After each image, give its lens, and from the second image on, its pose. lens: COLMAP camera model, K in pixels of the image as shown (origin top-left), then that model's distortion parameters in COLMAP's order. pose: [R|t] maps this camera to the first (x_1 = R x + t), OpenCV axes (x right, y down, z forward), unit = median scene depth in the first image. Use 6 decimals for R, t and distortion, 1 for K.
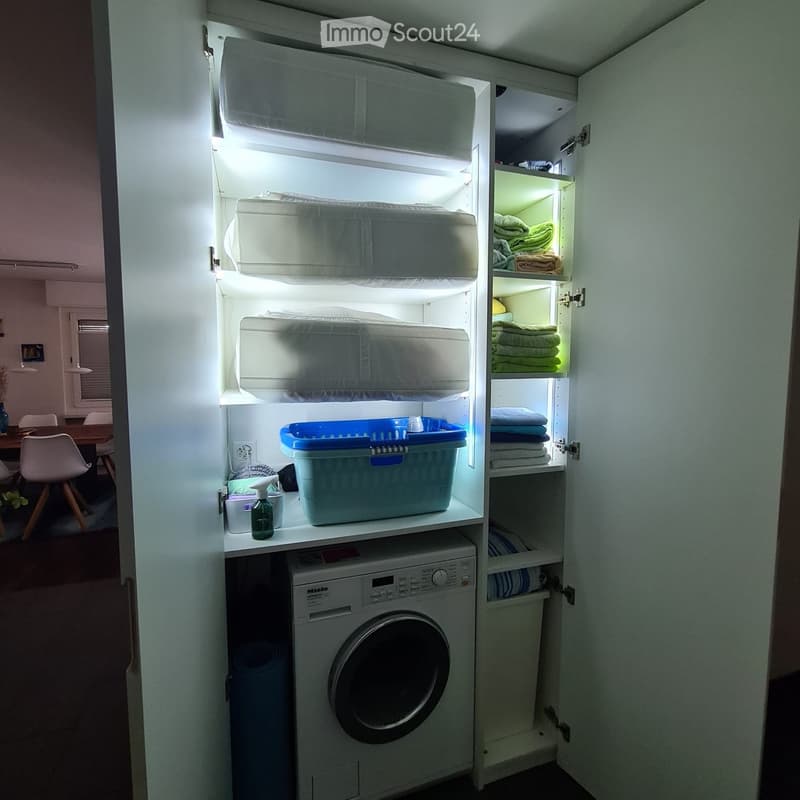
lens RADIAL K [[438.2, 0, 397.5], [0, 438.2, 396.8], [0, 0, 1]] dist [-0.001830, 0.000305]
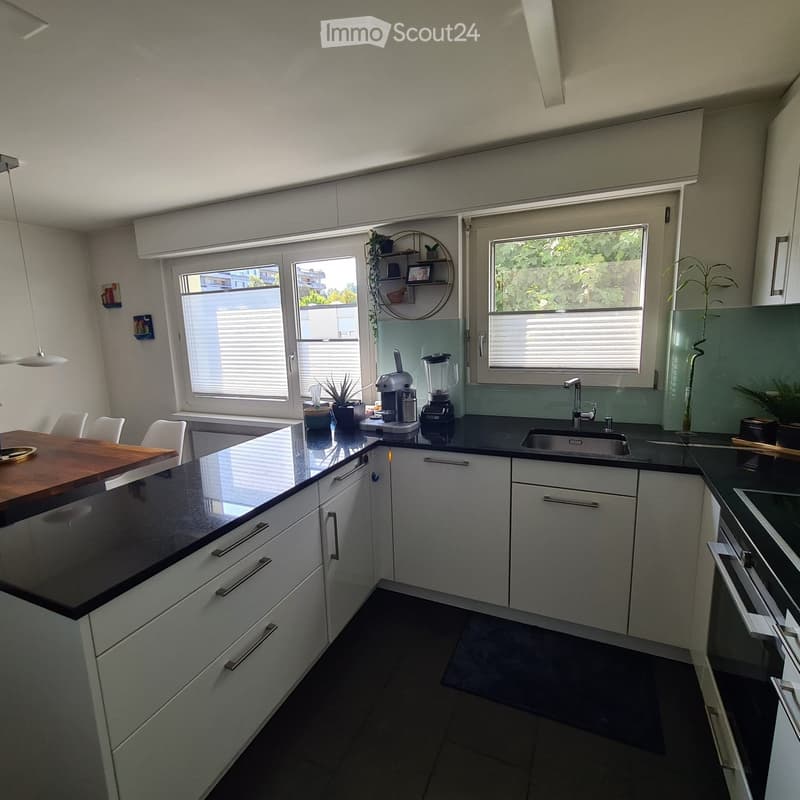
lens RADIAL K [[438.2, 0, 400.0], [0, 438.2, 405.5], [0, 0, 1]] dist [-0.001830, 0.000305]
pose [[0.732394, 0.095067, -0.674212, -0.014444], [-0.025796, 0.993368, 0.112048, -0.064177], [0.680392, -0.064671, 0.729989, 0.751622]]
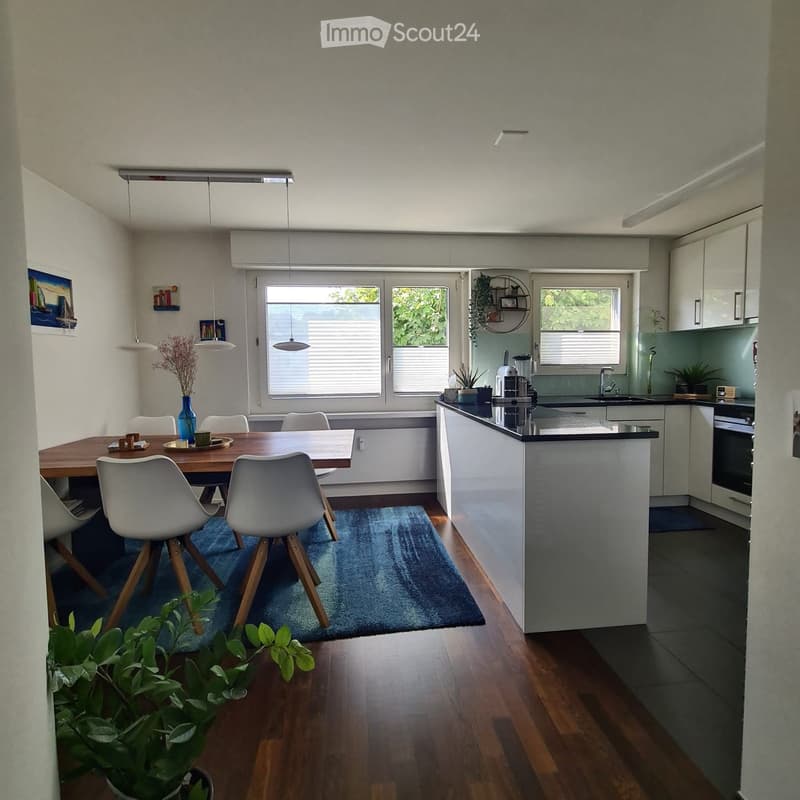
lens RADIAL K [[438.2, 0, 401.0], [0, 438.2, 395.1], [0, 0, 1]] dist [-0.001830, 0.000305]
pose [[0.976847, -0.002244, -0.213925, -0.369297], [-0.002243, 0.999783, -0.020727, 0.020046], [0.213925, 0.020727, 0.976630, 0.354164]]
